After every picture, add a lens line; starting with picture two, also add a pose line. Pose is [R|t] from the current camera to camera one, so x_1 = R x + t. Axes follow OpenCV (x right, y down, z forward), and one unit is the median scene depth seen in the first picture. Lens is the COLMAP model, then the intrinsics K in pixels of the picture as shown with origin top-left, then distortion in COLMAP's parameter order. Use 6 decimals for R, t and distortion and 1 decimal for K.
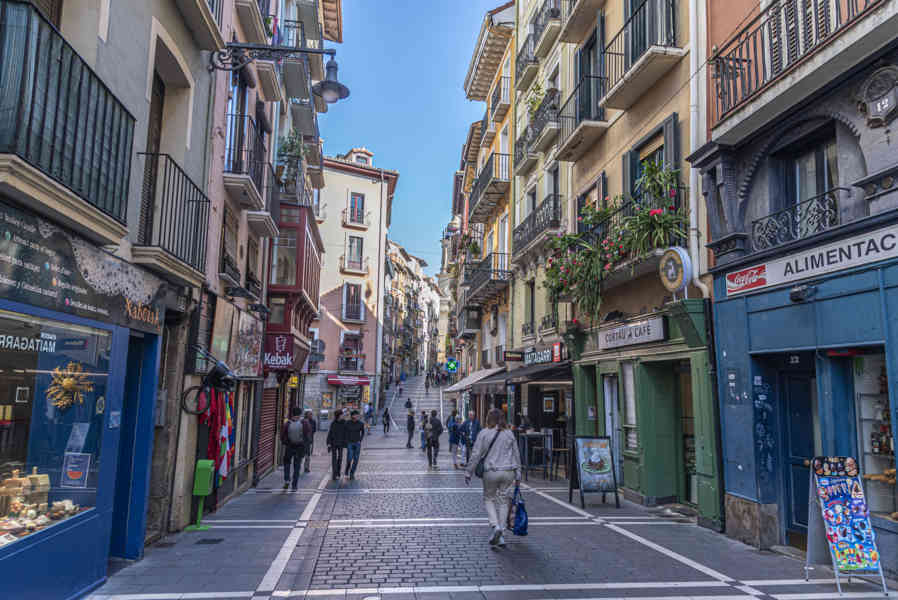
lens RADIAL K [[641.8, 0, 451.6], [0, 641.8, 298.8], [0, 0, 1]] dist [0.011616, 0.003979]
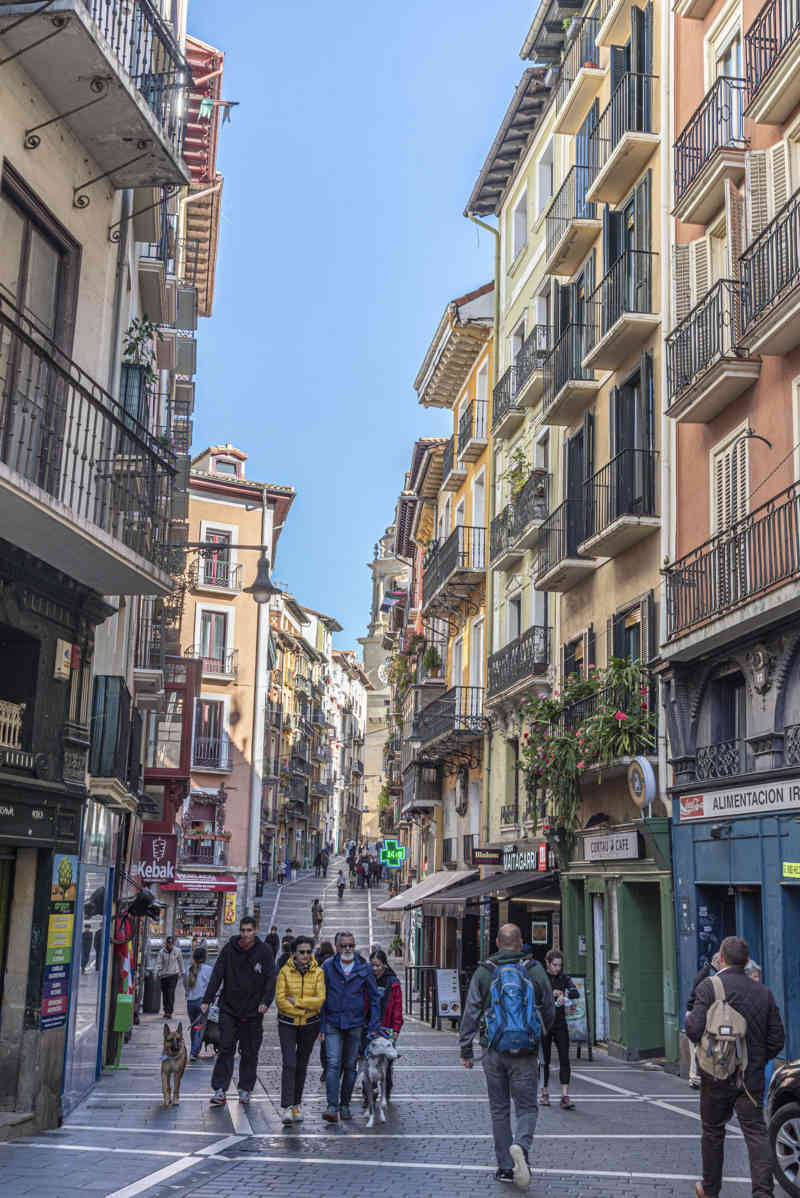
lens RADIAL K [[1391.8, 0, 397.4], [0, 1391.8, 599.9], [0, 0, 1]] dist [0.001186, 0.000000]
pose [[0.999983, 0.005031, 0.002870, 0.000758], [-0.004823, 0.997653, -0.068308, -0.059761], [-0.003207, 0.068293, 0.997660, -0.343545]]
